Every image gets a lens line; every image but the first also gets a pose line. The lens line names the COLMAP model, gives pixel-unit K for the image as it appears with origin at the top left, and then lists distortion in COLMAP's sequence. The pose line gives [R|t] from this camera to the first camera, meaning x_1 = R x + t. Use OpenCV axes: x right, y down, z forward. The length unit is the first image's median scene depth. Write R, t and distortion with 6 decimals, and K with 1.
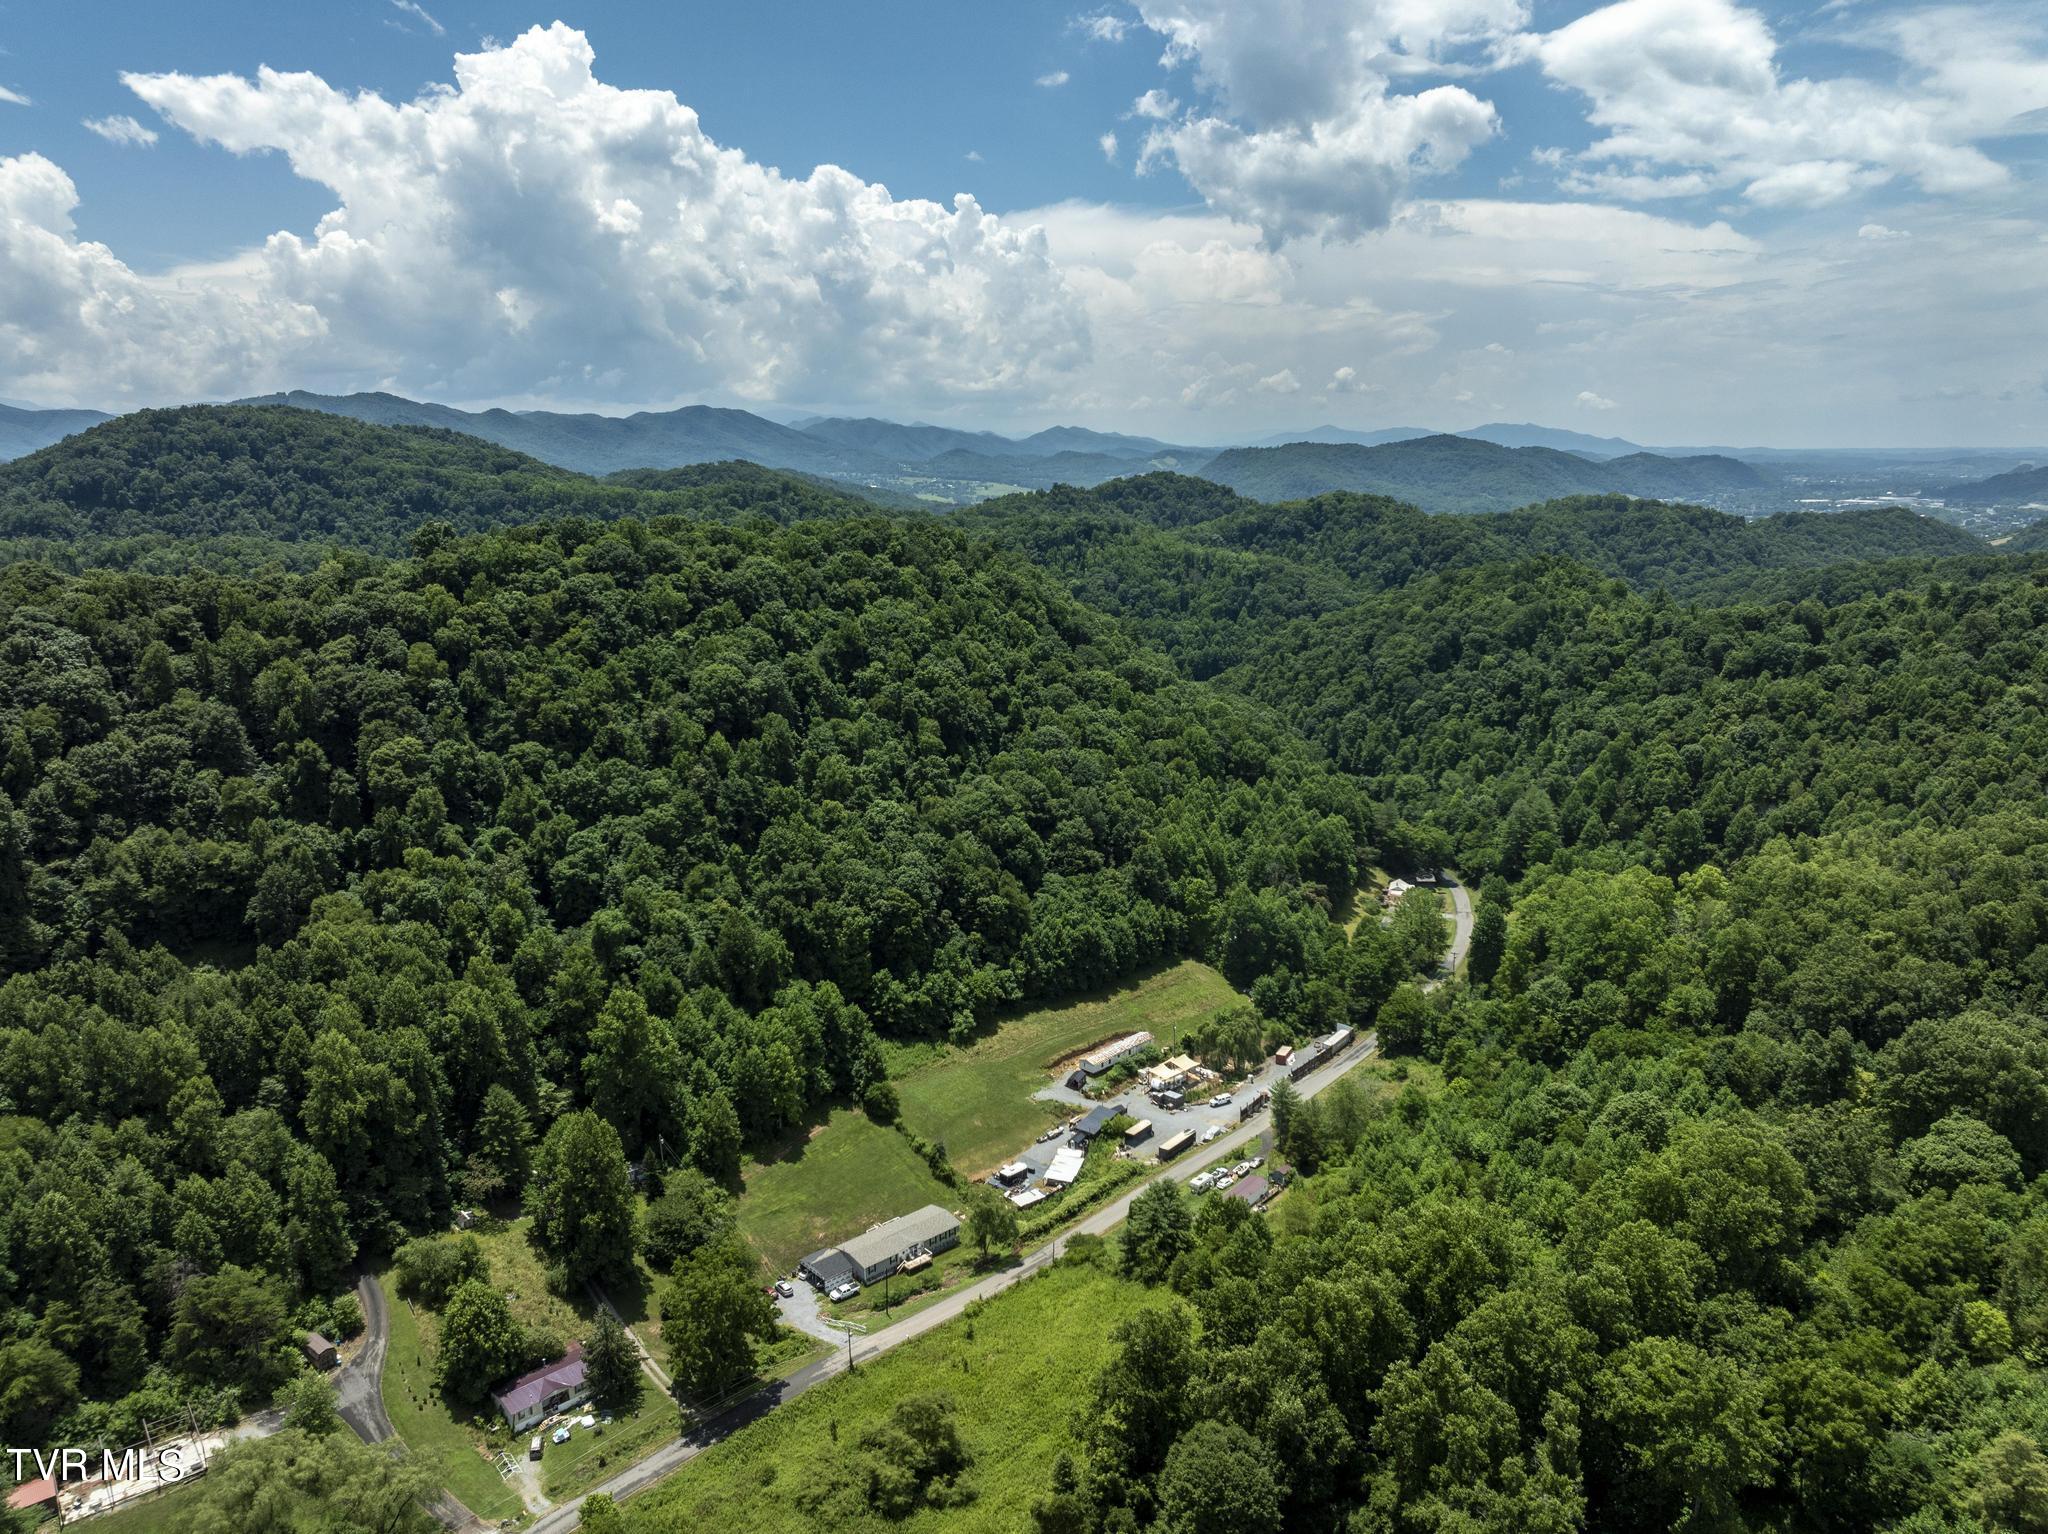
lens RADIAL K [[1439.7, 0, 1033.0], [0, 1439.7, 765.8], [0, 0, 1]] dist [-0.036102, 0.002892]
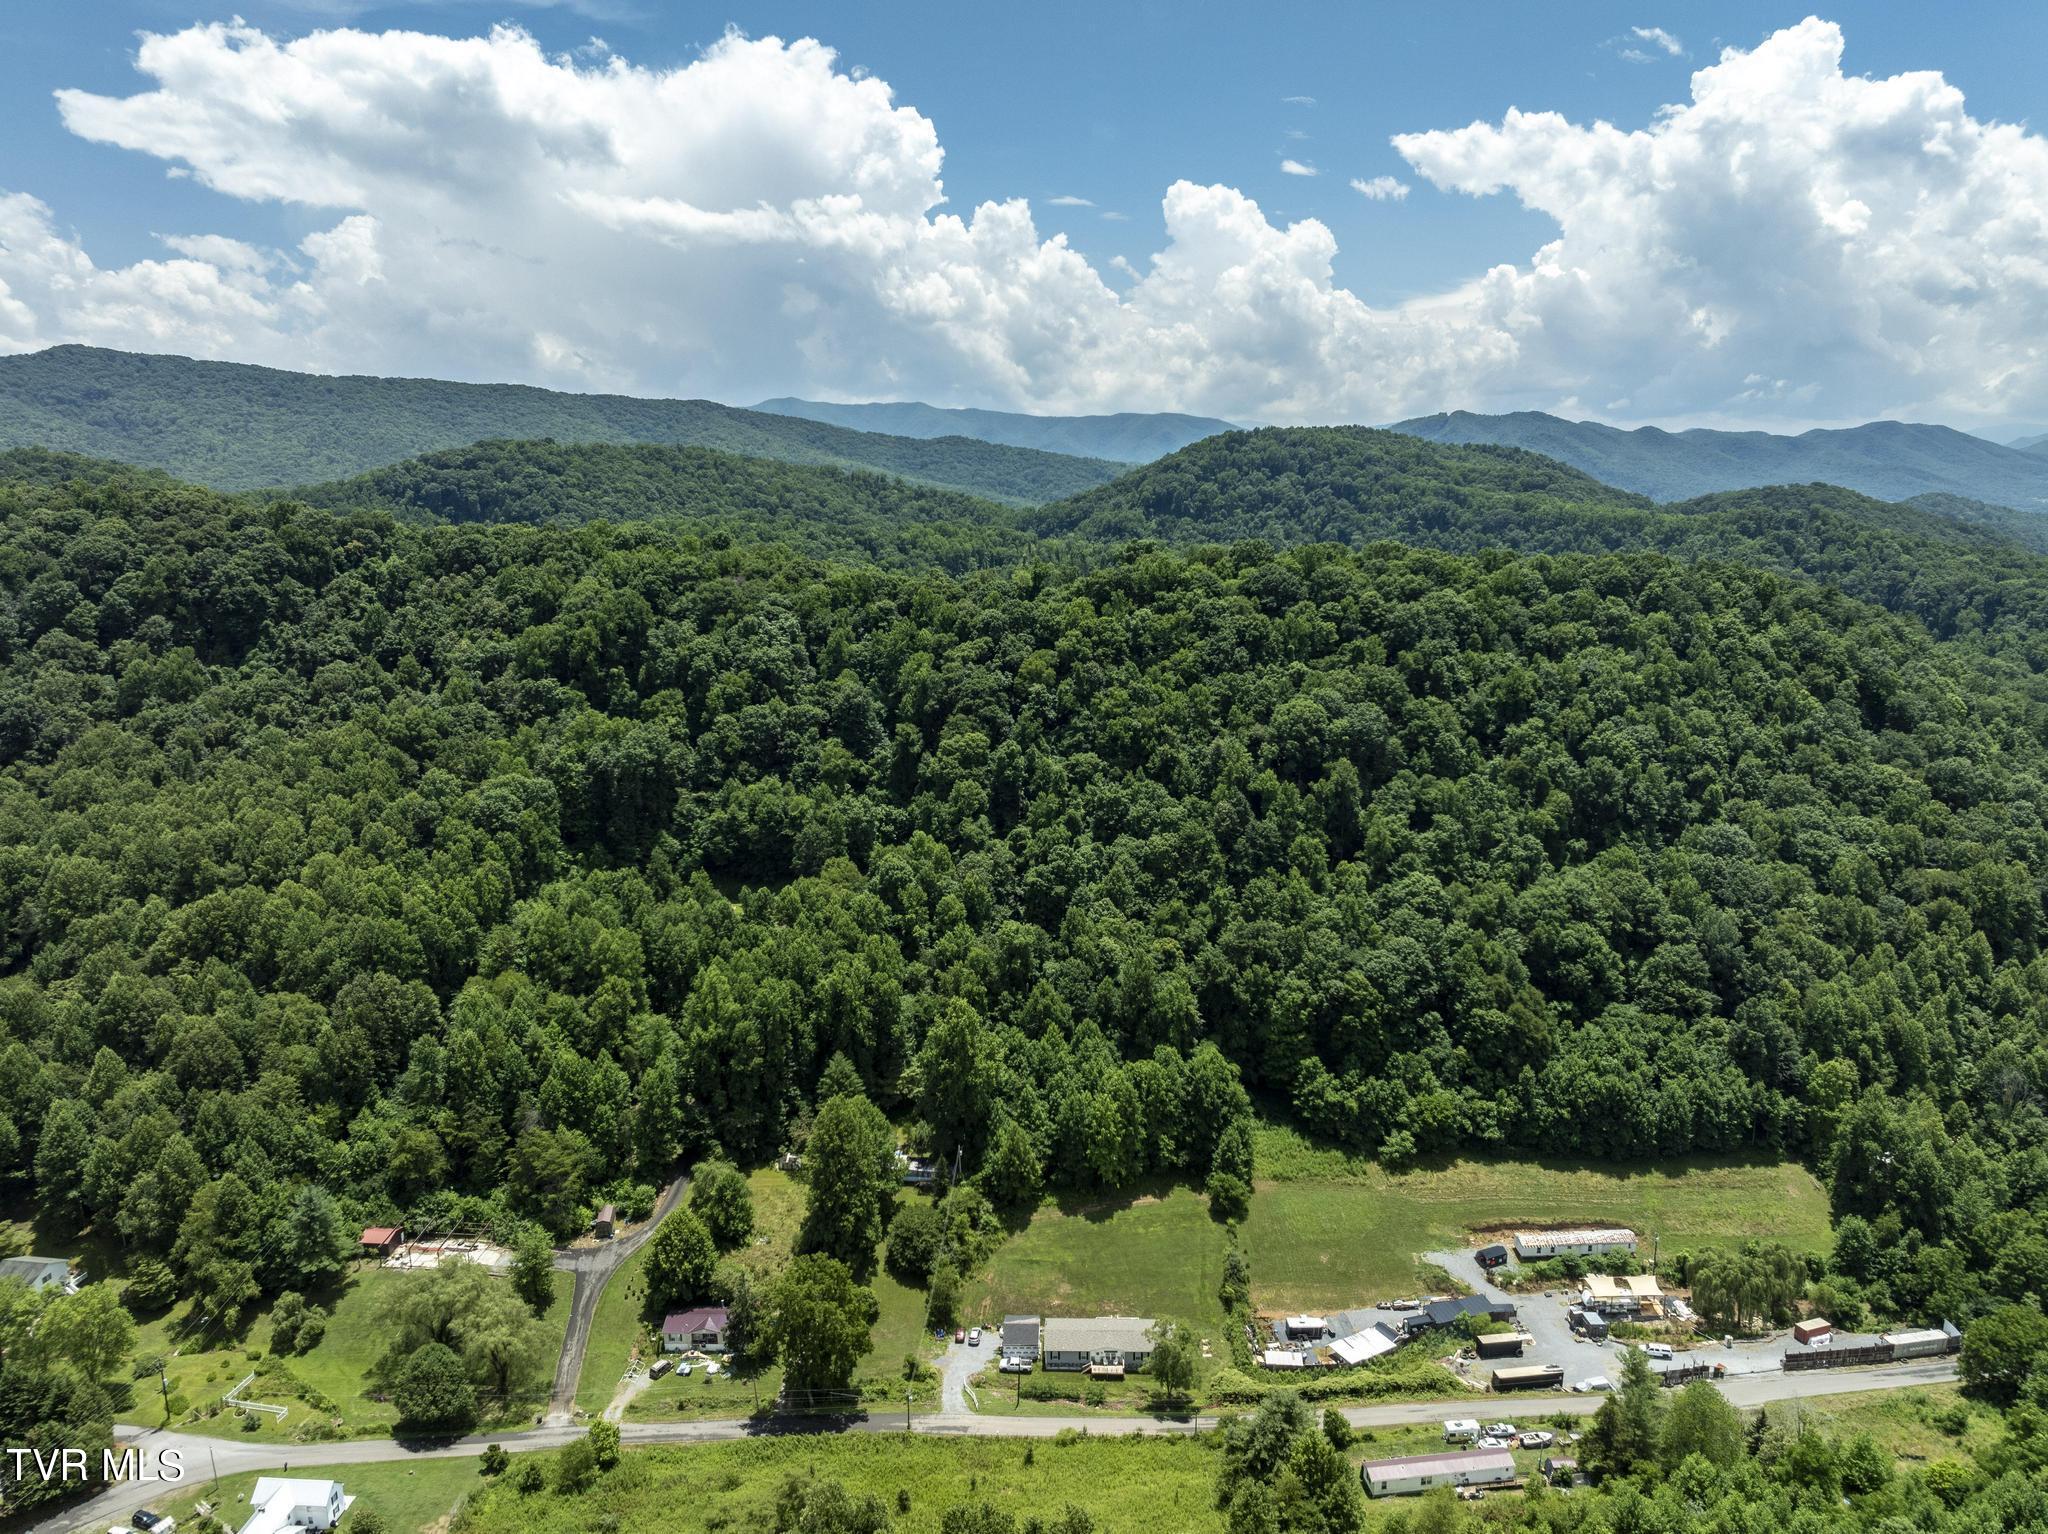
lens RADIAL K [[1437.9, 0, 1032.8], [0, 1437.9, 769.0], [0, 0, 1]] dist [-0.008389, -0.061841]
pose [[0.720243, 0.140683, -0.679307, 0.334237], [-0.147523, 0.987885, 0.048176, -0.049790], [0.677854, 0.065515, 0.732271, 0.207027]]
